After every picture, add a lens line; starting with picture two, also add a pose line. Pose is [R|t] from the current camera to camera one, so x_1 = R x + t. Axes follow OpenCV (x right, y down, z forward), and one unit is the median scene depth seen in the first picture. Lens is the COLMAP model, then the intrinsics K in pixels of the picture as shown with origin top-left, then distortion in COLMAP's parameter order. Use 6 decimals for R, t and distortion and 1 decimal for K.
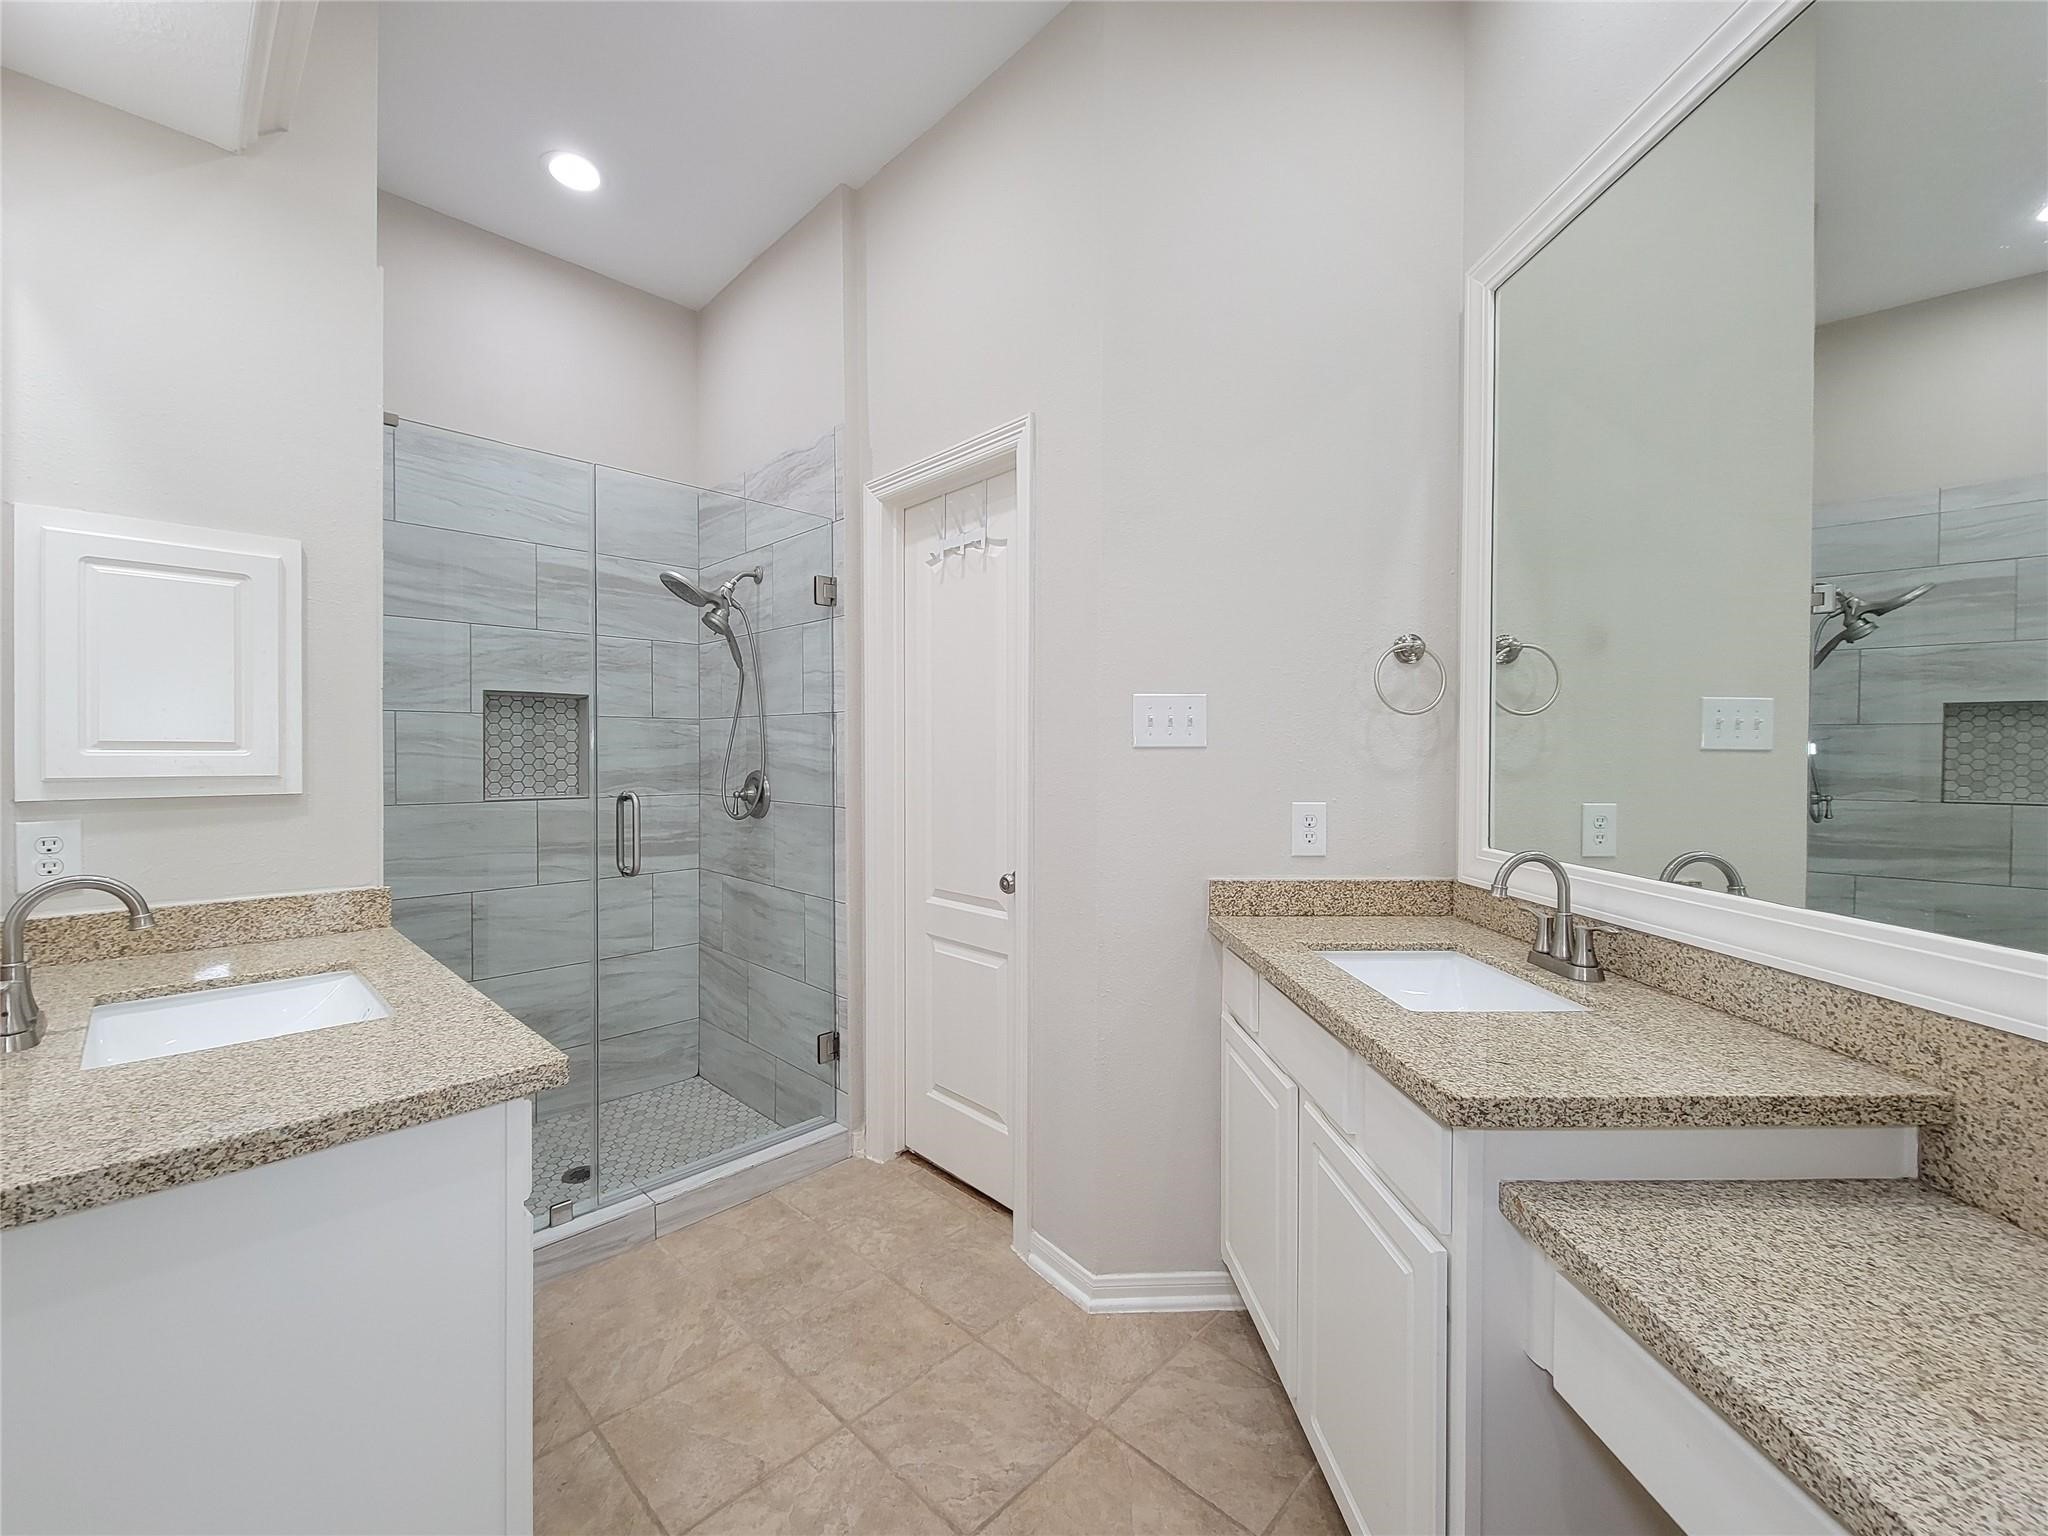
lens RADIAL K [[857.6, 0, 1022.5], [0, 857.6, 760.0], [0, 0, 1]] dist [0.002348, -0.002943]
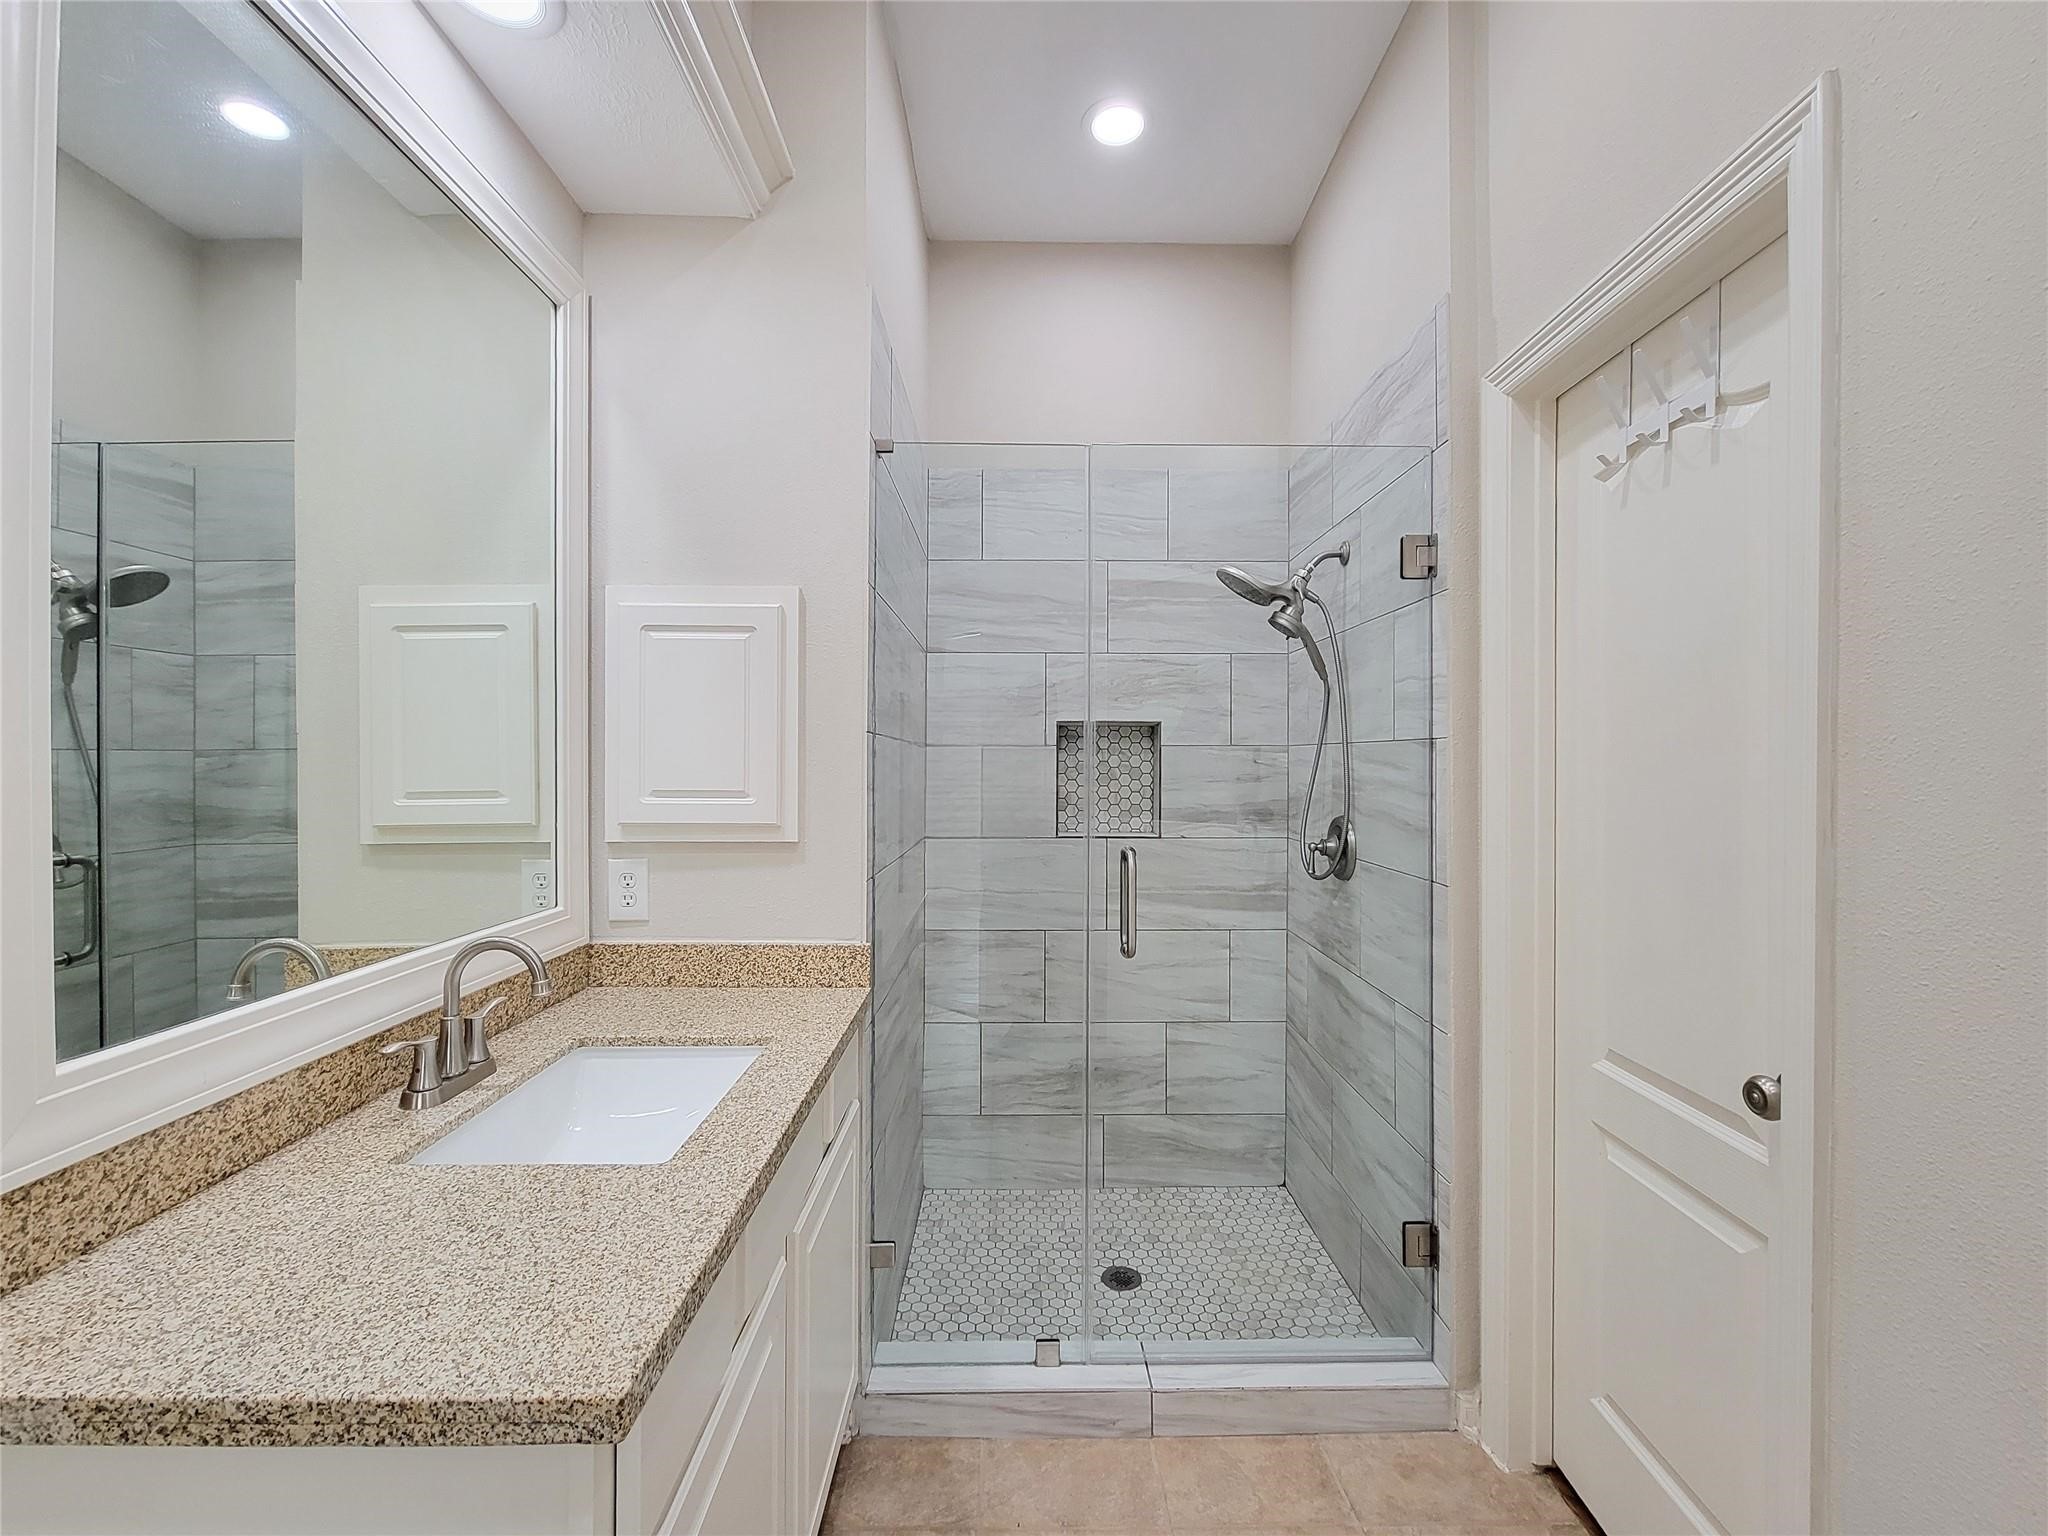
lens RADIAL K [[857.6, 0, 1016.5], [0, 857.6, 764.1], [0, 0, 1]] dist [0.002348, -0.002943]
pose [[0.702167, 0.002230, -0.712009, 0.026528], [-0.007873, 0.999958, -0.004633, -0.031604], [0.711969, 0.008859, 0.702155, 0.321948]]
